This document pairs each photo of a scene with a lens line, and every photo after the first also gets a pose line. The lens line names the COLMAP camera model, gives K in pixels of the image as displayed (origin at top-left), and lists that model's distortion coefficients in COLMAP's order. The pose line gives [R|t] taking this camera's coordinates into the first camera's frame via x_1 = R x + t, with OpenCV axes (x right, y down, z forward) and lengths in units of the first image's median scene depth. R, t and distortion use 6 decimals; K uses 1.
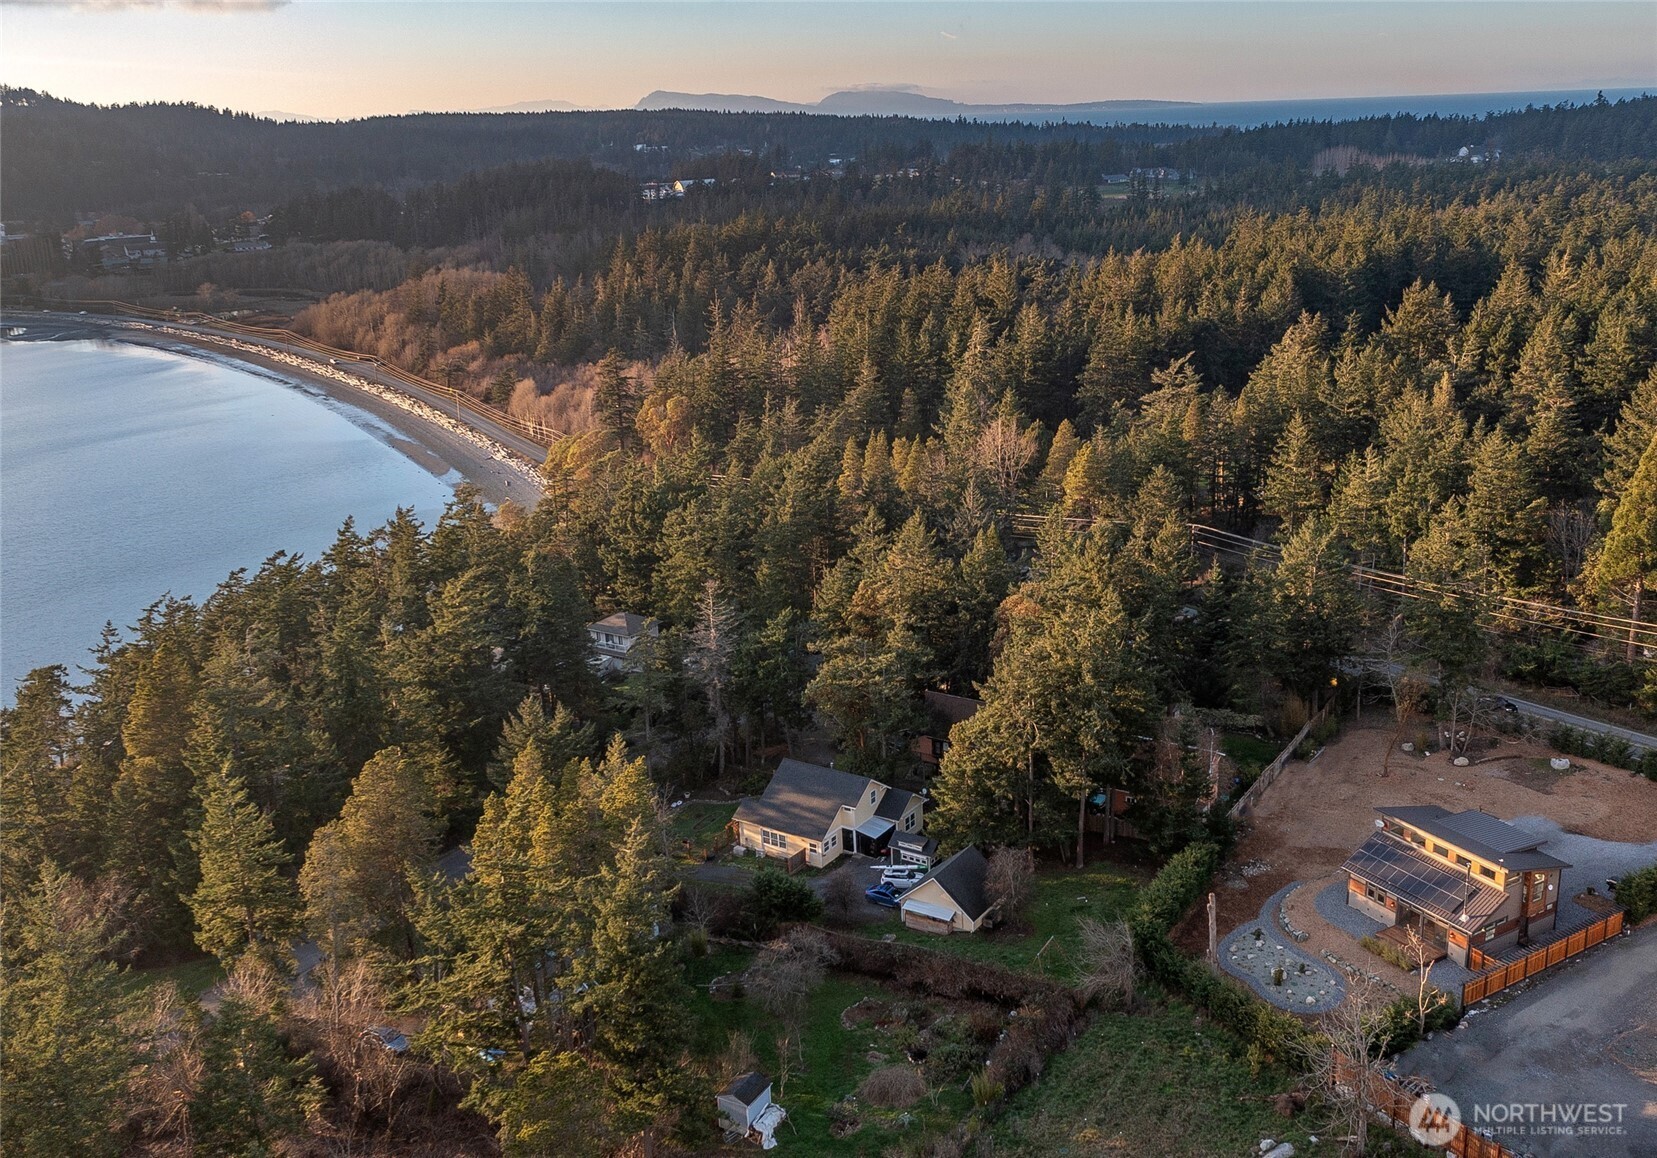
lens RADIAL K [[1542.0, 0, 828.5], [0, 1542.0, 579.0], [0, 0, 1]] dist [-0.008274, -0.004548]
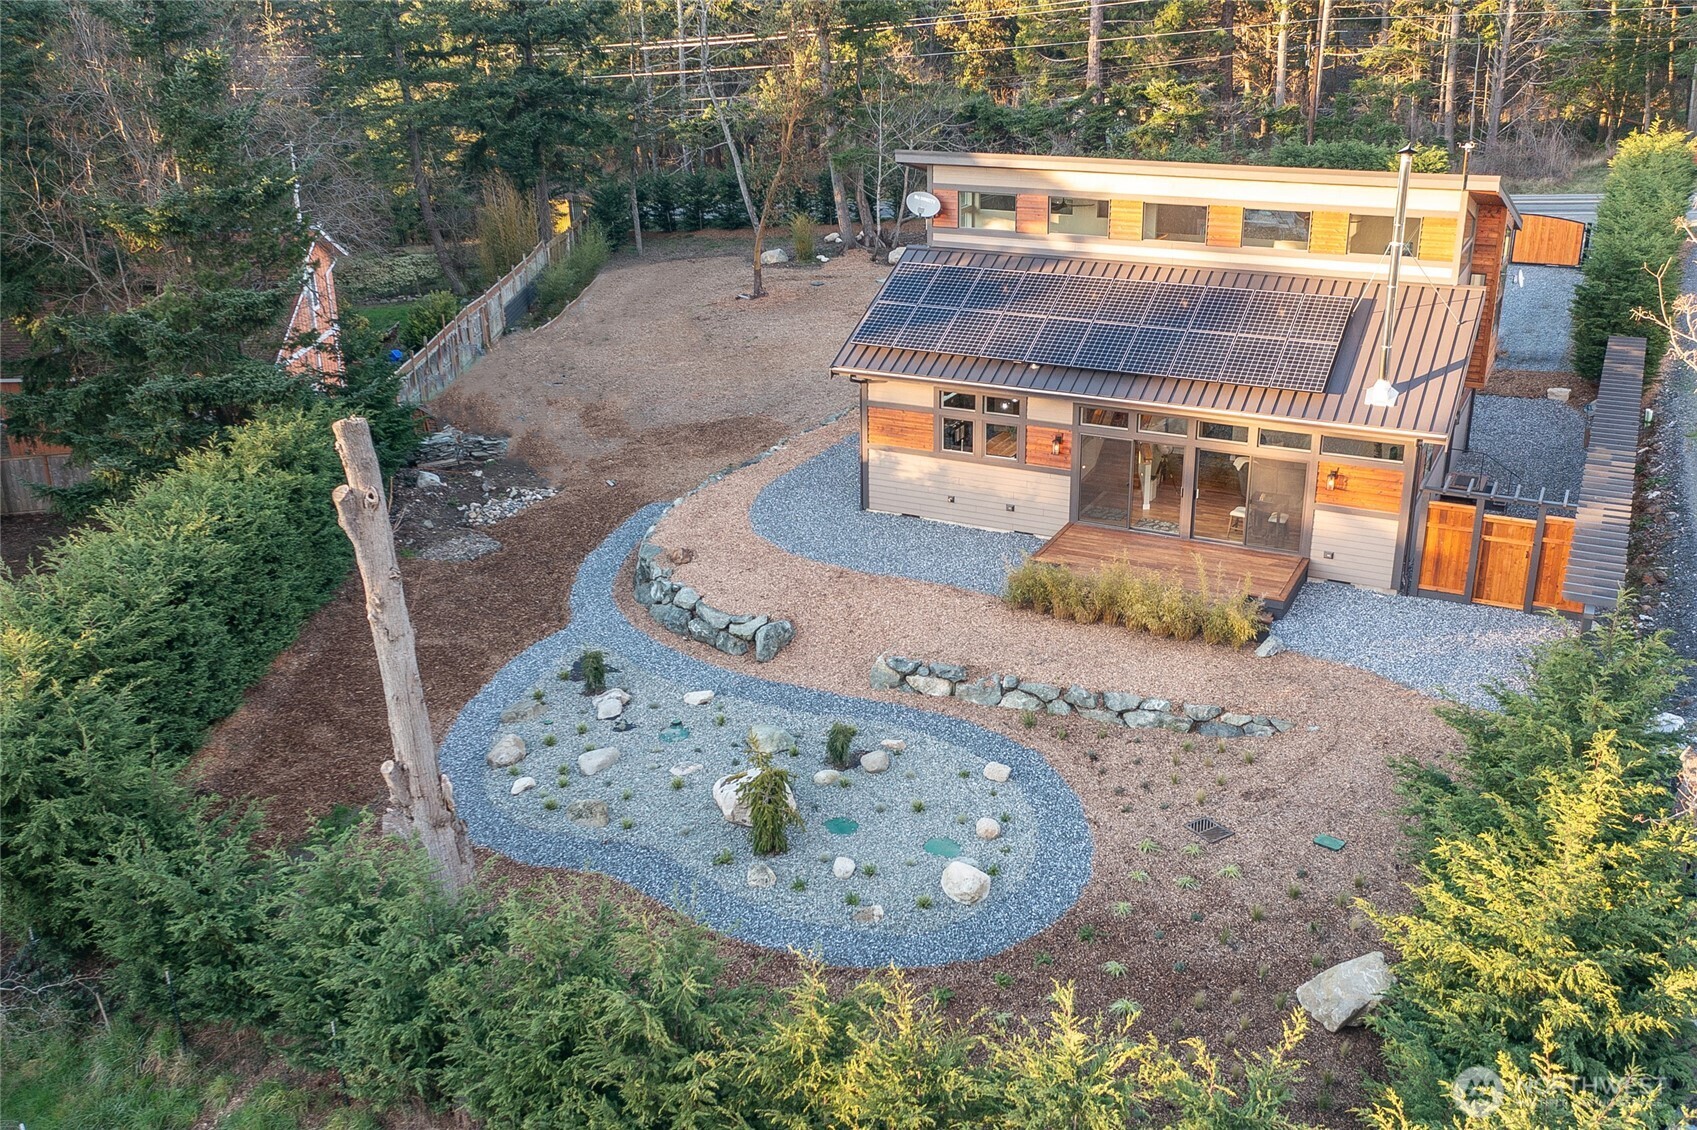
lens RADIAL K [[1538.0, 0, 848.5], [0, 1538.0, 565.0], [0, 0, 1]] dist [0.006689, 0.004311]
pose [[0.835201, -0.170186, 0.522949, 0.195042], [0.144845, 0.985411, 0.089355, 0.202639], [-0.530527, 0.001118, 0.847667, 0.793932]]
